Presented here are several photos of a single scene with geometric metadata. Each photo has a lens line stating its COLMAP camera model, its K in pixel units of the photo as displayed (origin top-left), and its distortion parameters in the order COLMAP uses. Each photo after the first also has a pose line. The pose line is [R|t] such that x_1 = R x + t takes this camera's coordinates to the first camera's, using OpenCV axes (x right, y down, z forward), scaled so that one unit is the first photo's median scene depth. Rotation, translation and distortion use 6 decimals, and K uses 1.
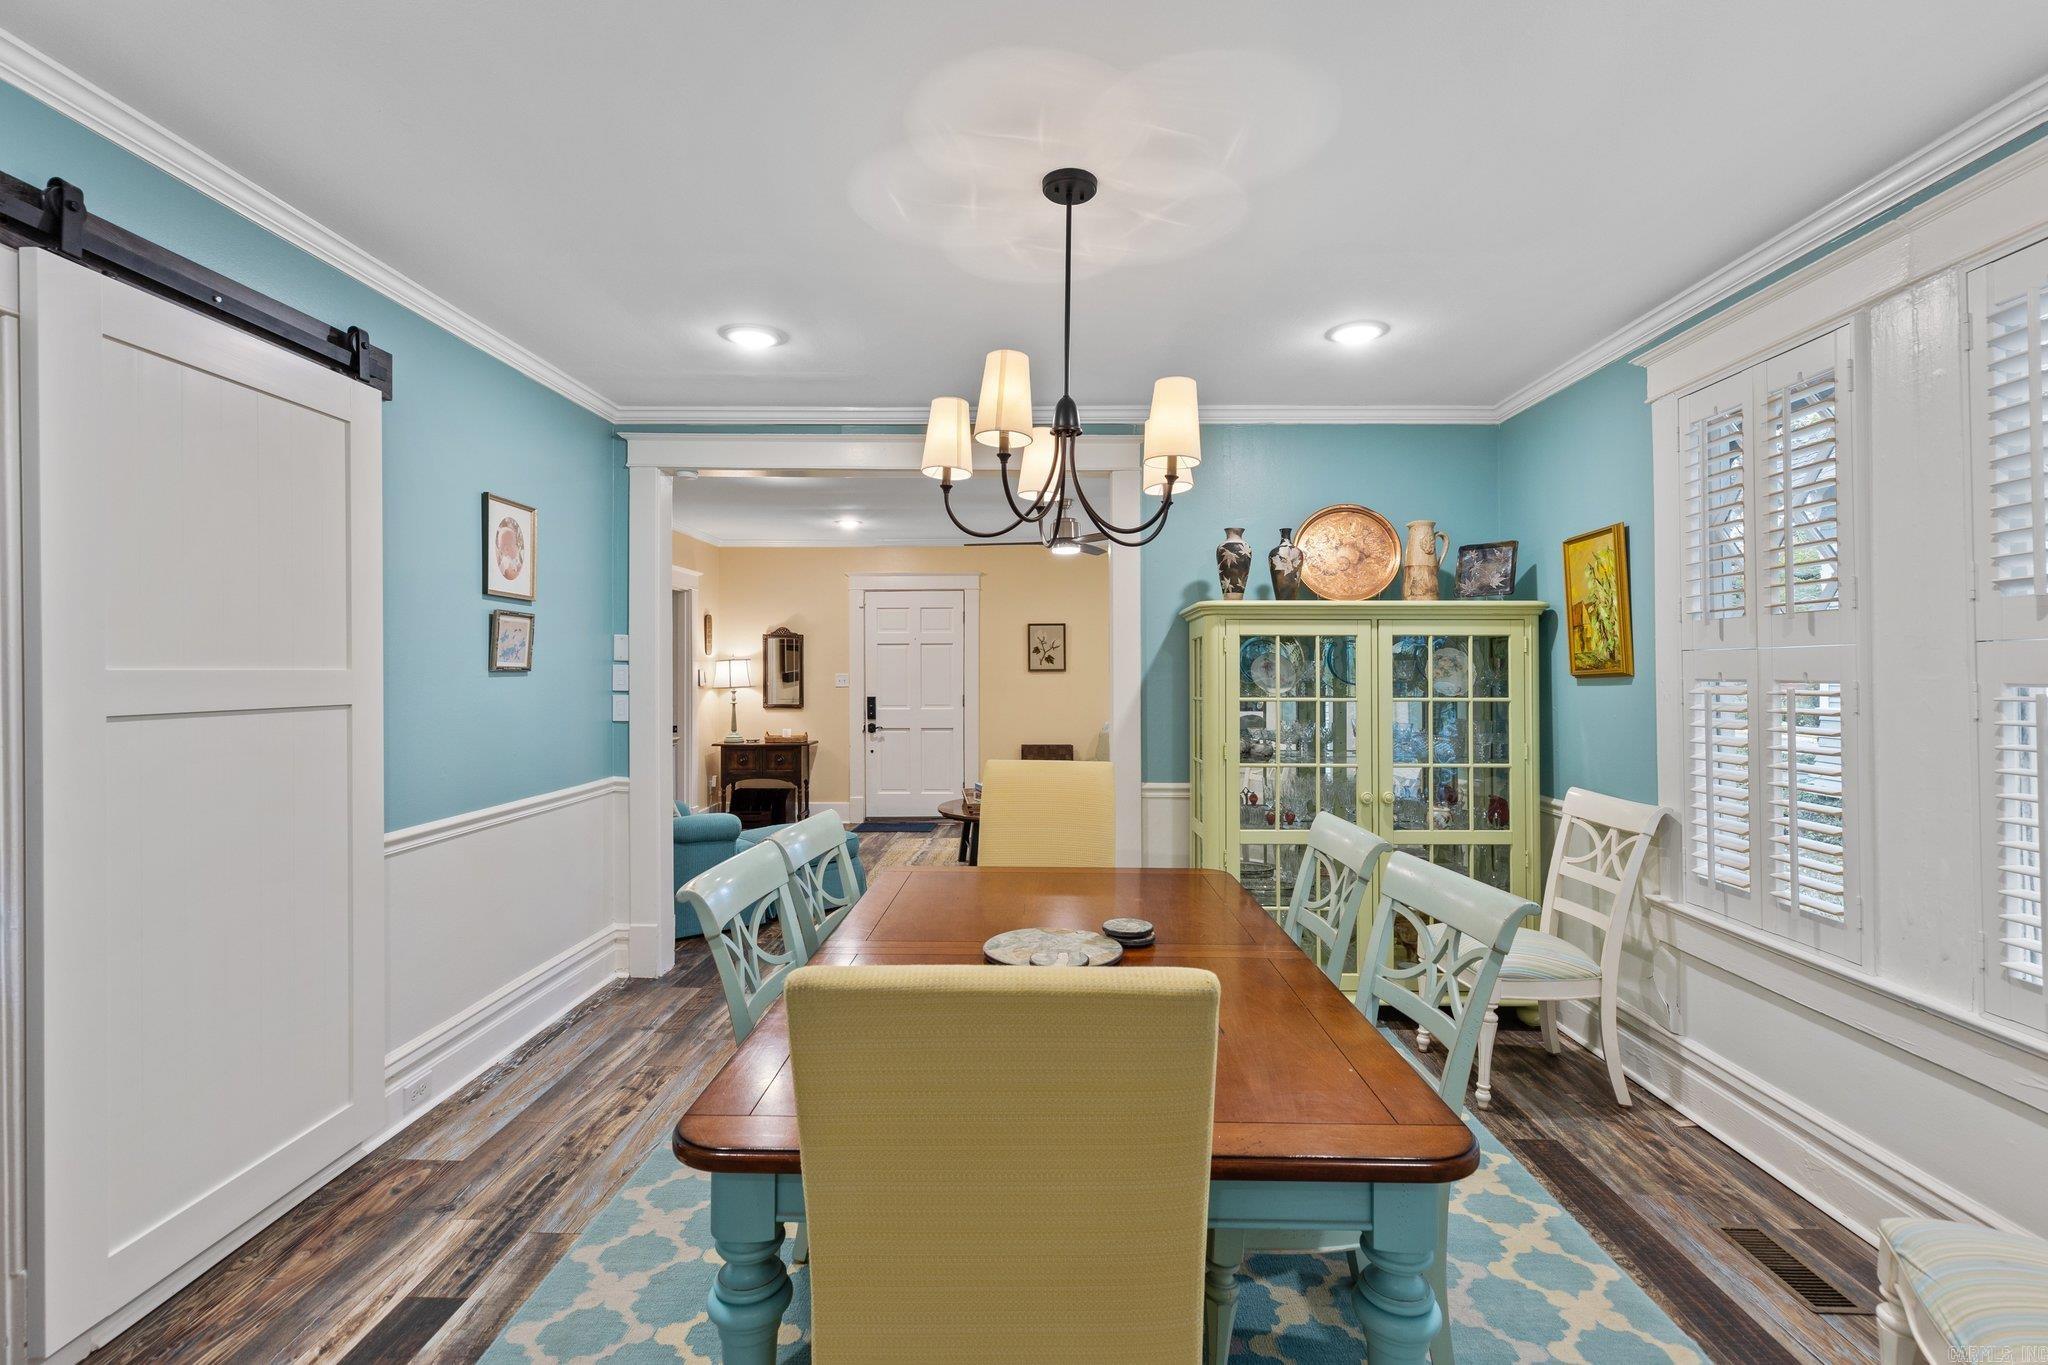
lens RADIAL K [[929.8, 0, 1027.3], [0, 929.8, 676.6], [0, 0, 1]] dist [0.004621, -0.000800]
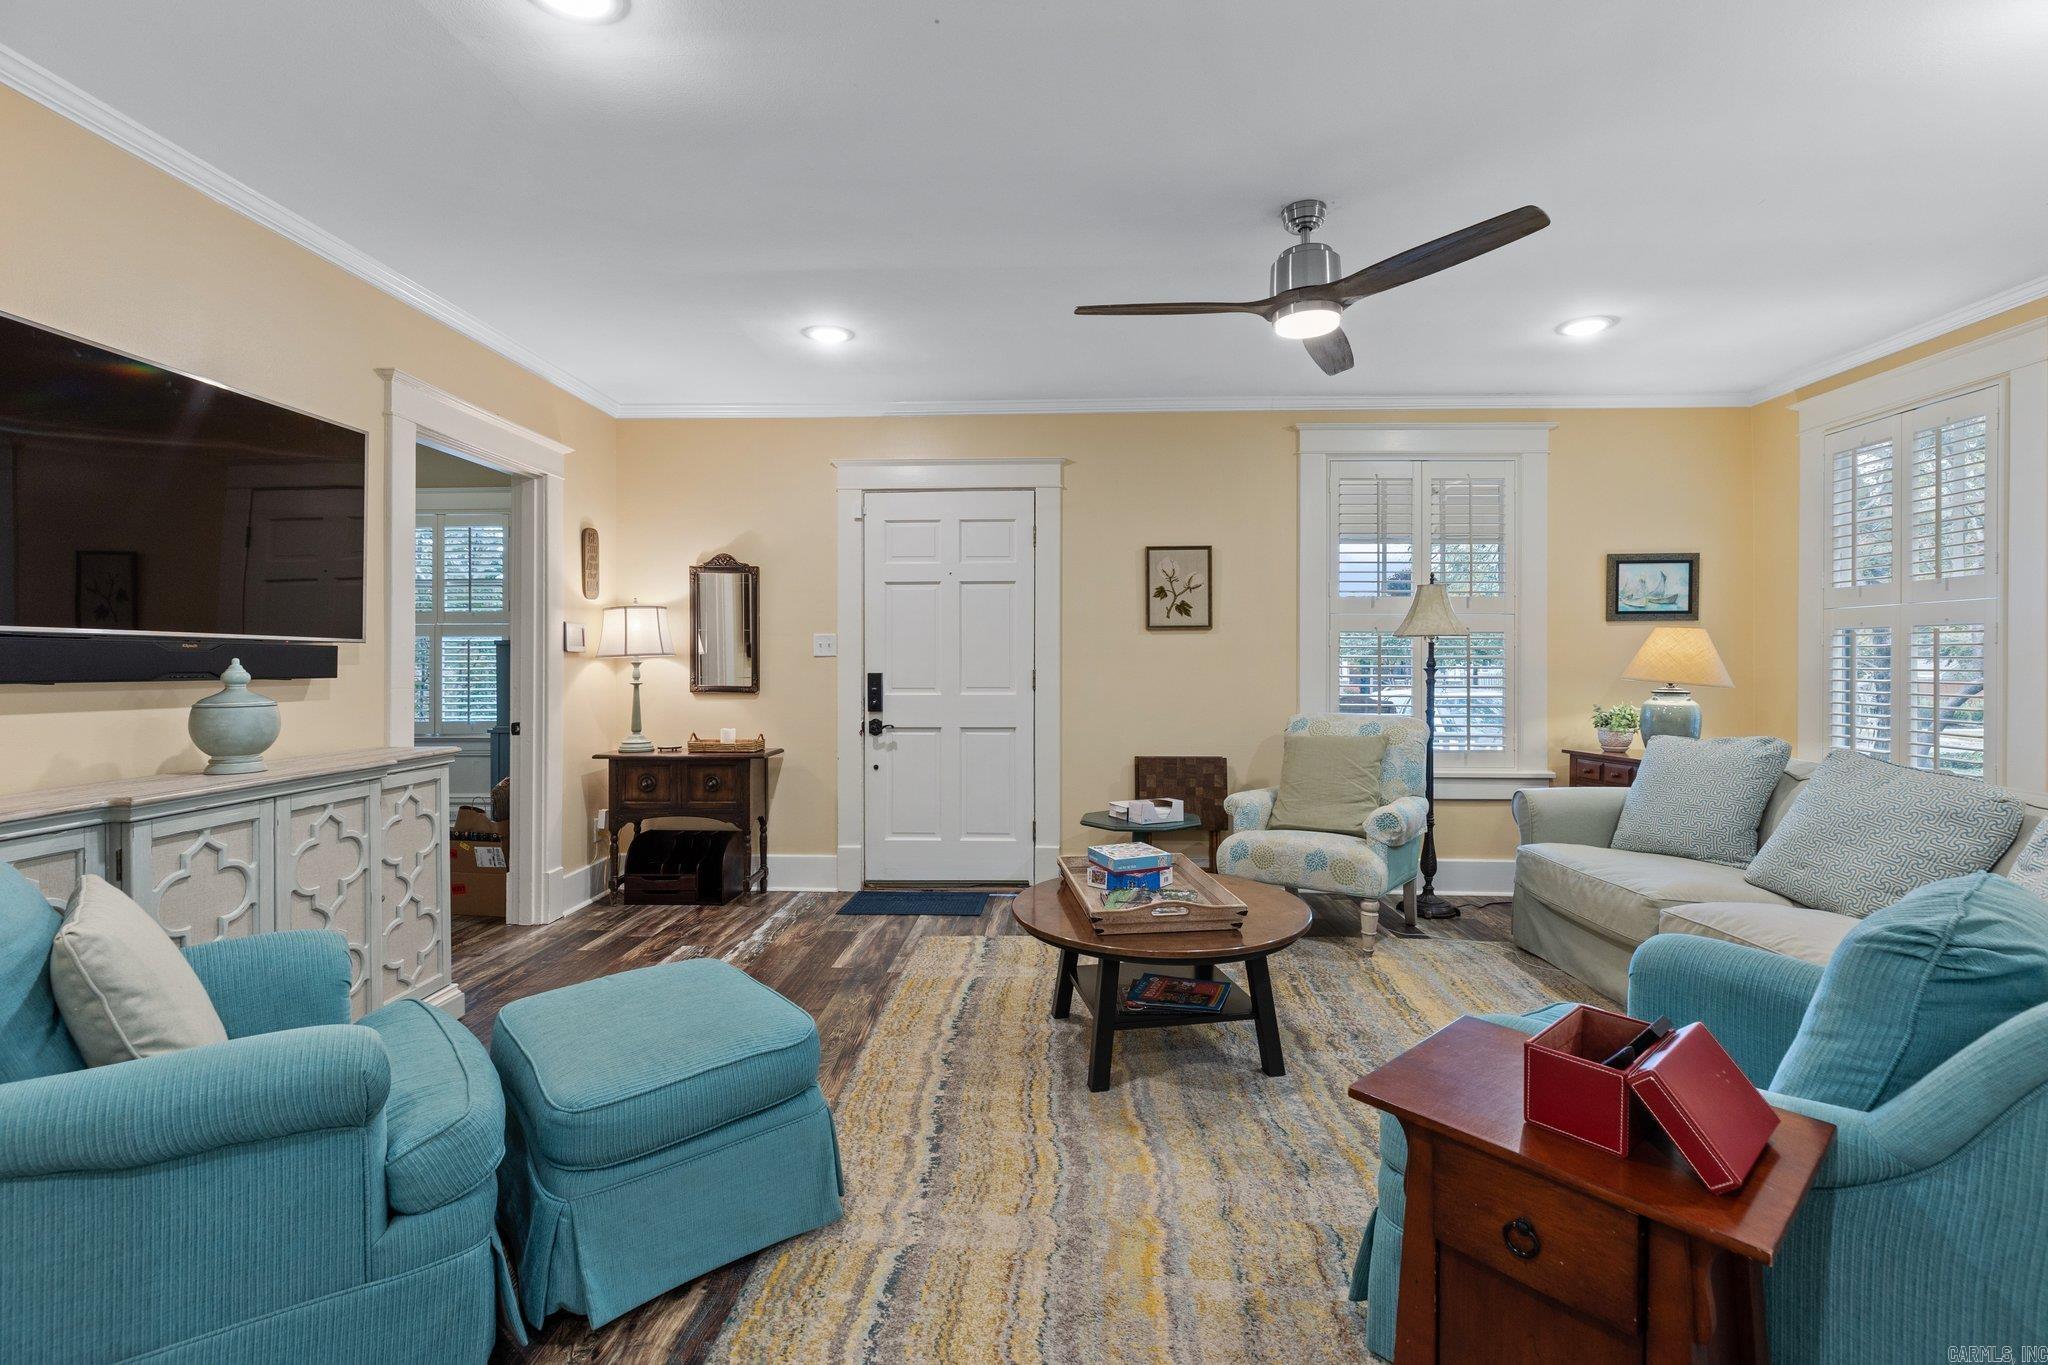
lens RADIAL K [[929.8, 0, 1024.2], [0, 929.8, 670.8], [0, 0, 1]] dist [0.004621, -0.000800]
pose [[0.999778, 0.001005, -0.021033, -0.062621], [-0.001062, 0.999996, -0.002688, 0.021743], [0.021030, 0.002710, 0.999775, 0.423668]]
